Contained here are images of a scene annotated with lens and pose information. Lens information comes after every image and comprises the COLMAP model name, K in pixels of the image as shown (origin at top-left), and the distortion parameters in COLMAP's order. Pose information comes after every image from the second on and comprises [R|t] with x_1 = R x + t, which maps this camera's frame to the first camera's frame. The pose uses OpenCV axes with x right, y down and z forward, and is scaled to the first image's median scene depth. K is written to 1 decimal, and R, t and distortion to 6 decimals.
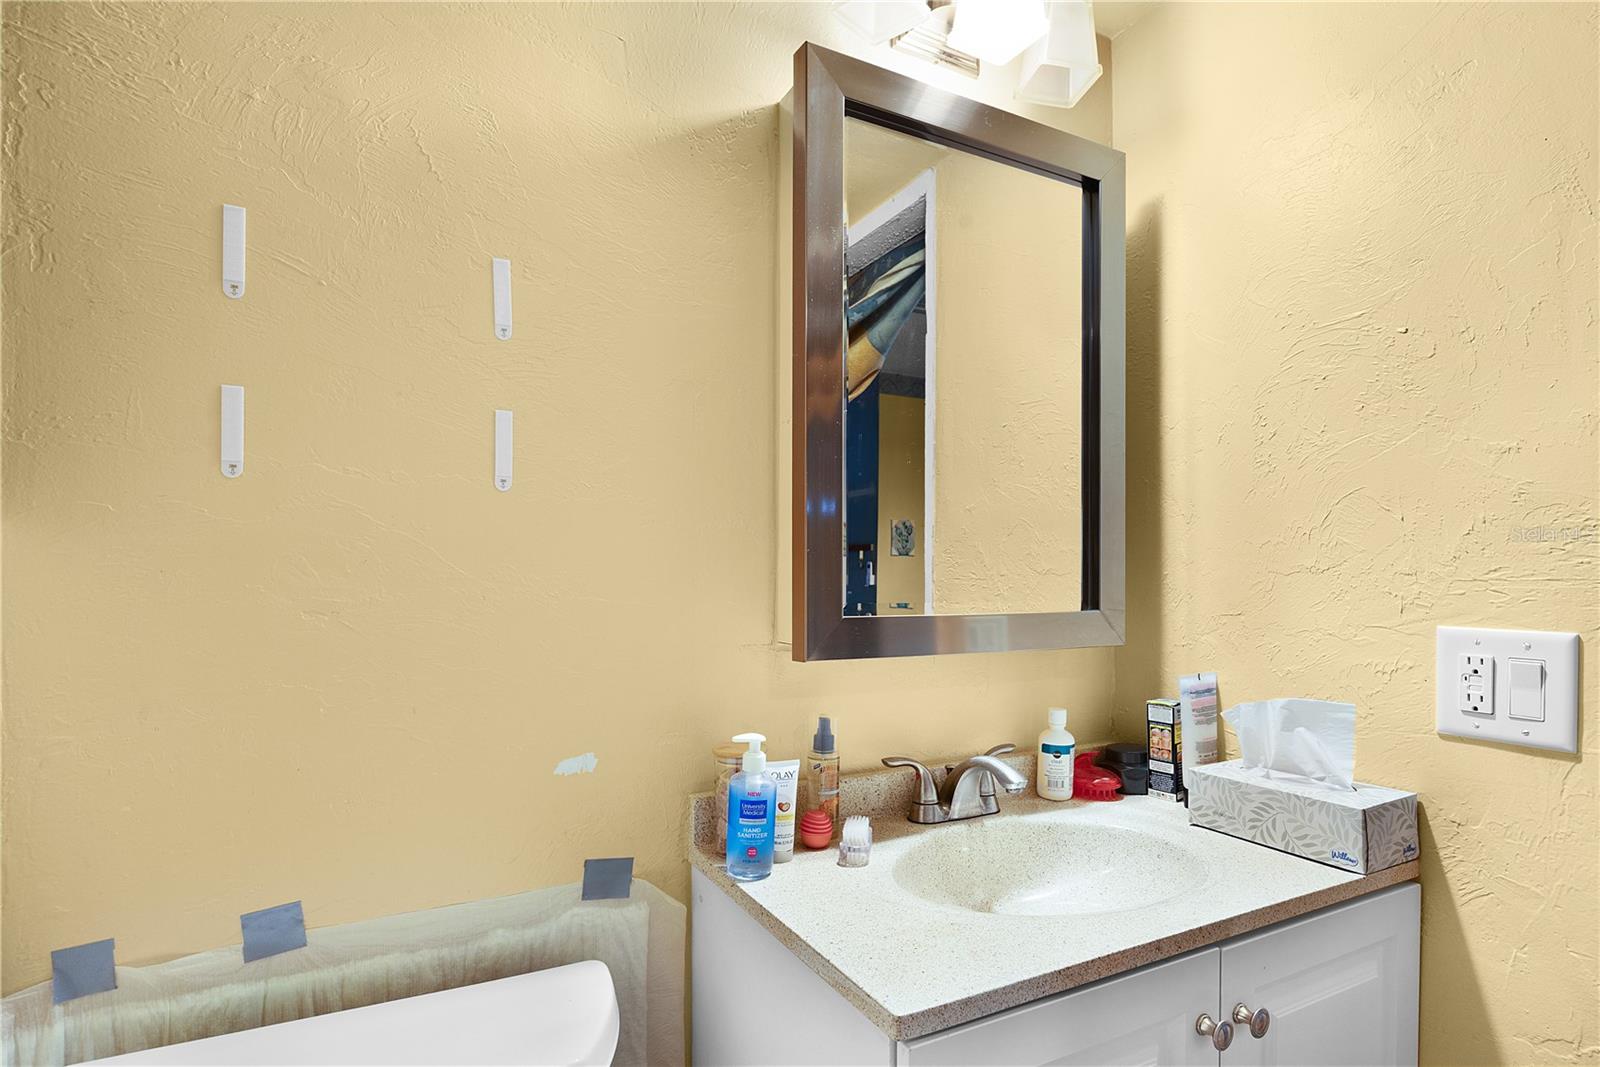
lens RADIAL K [[814.2, 0, 799.6], [0, 814.2, 582.7], [0, 0, 1]] dist [-0.014674, 0.000435]
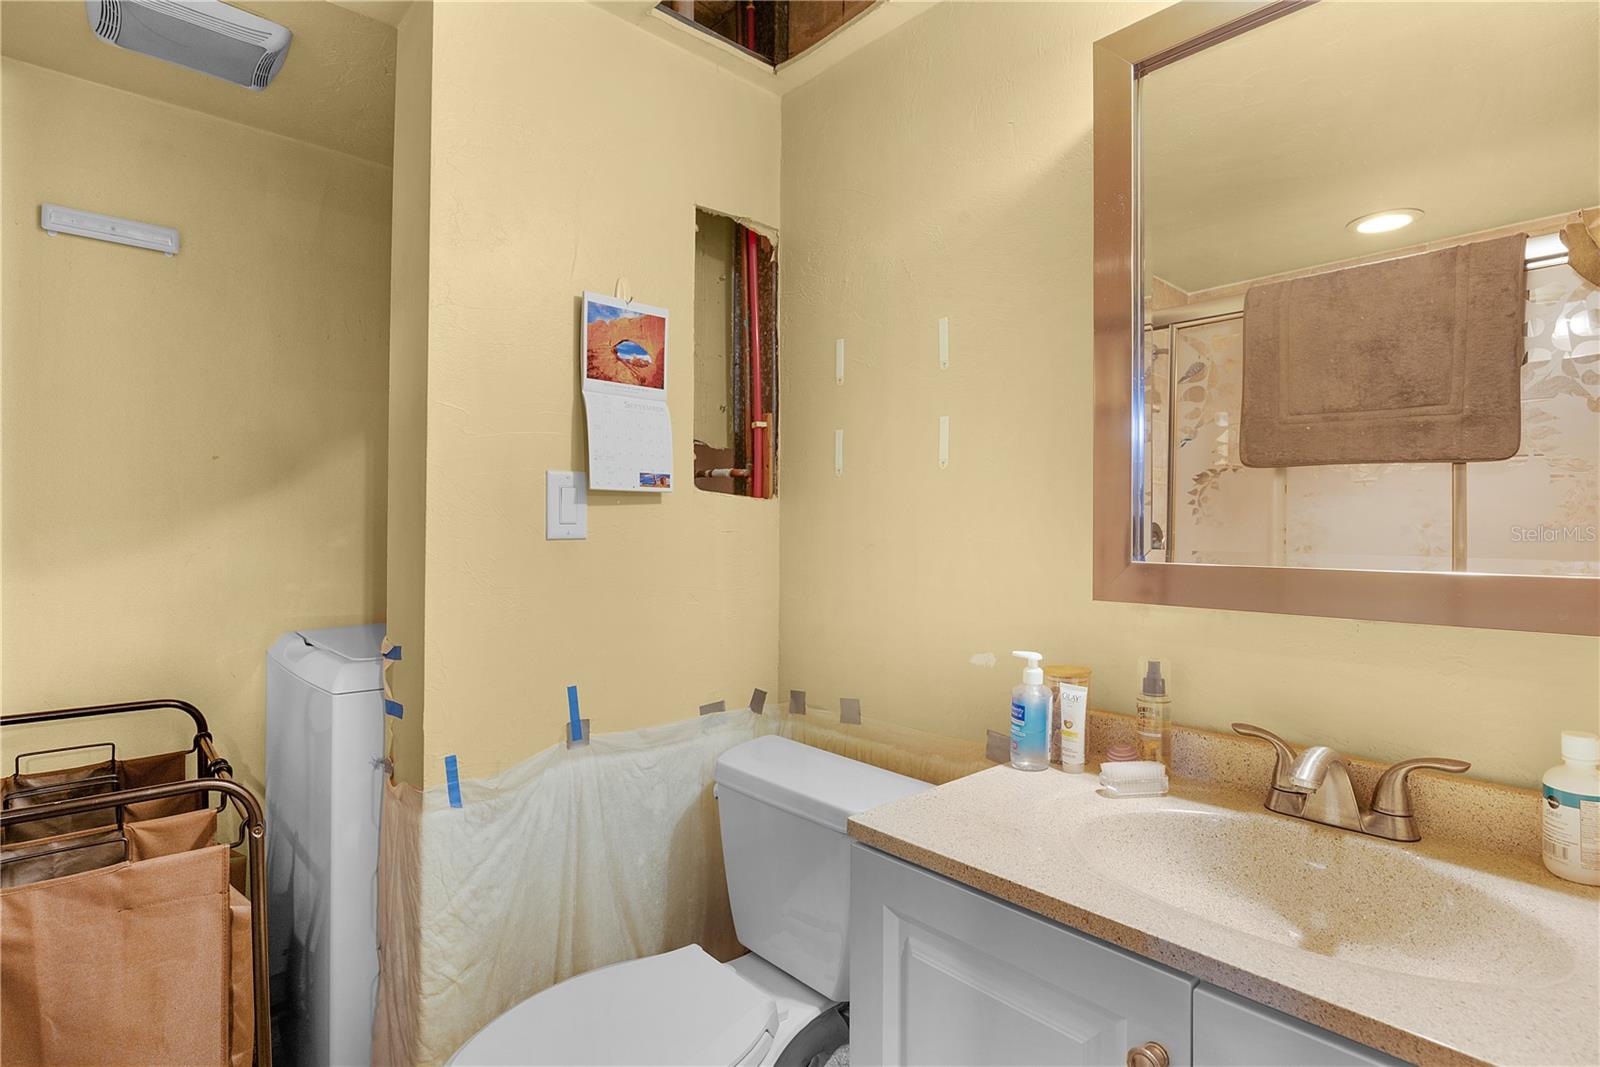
lens RADIAL K [[786.3, 0, 804.3], [0, 786.3, 527.2], [0, 0, 1]] dist [-0.013146, 0.000758]
pose [[0.253419, -0.005962, -0.967338, 1.084198], [-0.009105, 0.999922, -0.008548, 0.012065], [0.967314, 0.010974, 0.253345, 0.403127]]
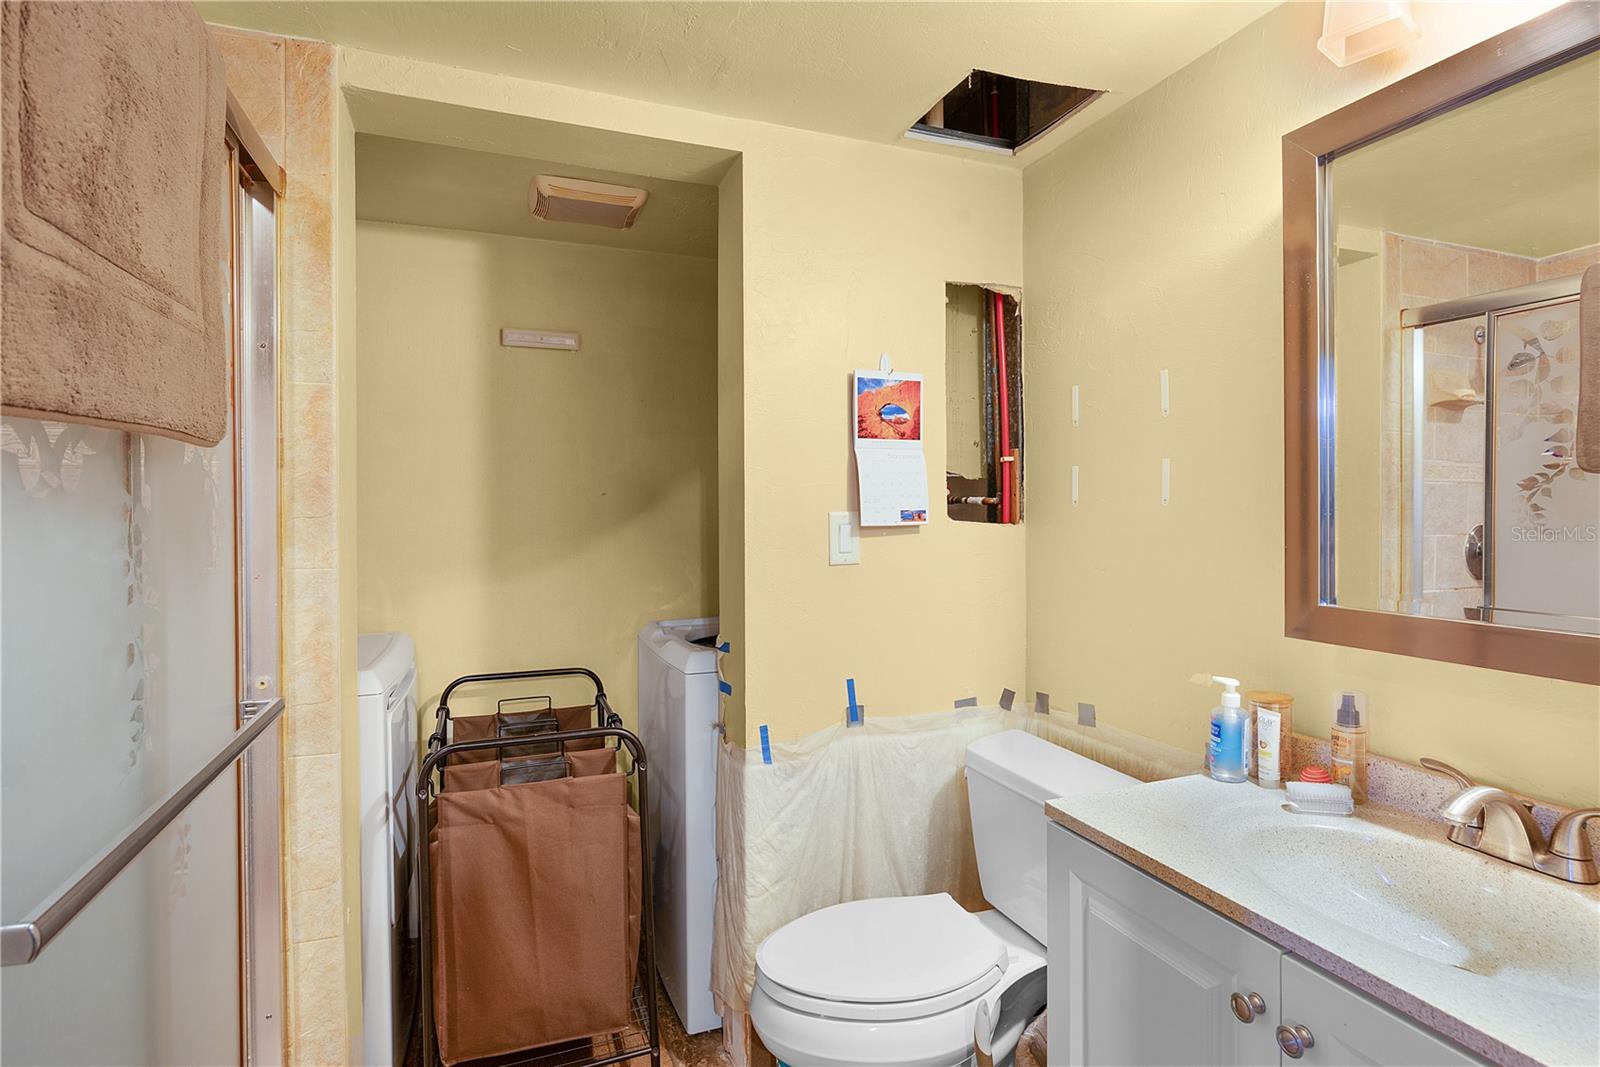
lens RADIAL K [[786.3, 0, 804.3], [0, 786.3, 527.2], [0, 0, 1]] dist [-0.013146, 0.000758]
pose [[-0.115111, 0.015327, -0.993234, 1.463191], [0.002275, 0.999882, 0.015166, -0.101694], [0.993350, -0.000513, -0.115133, 0.472496]]
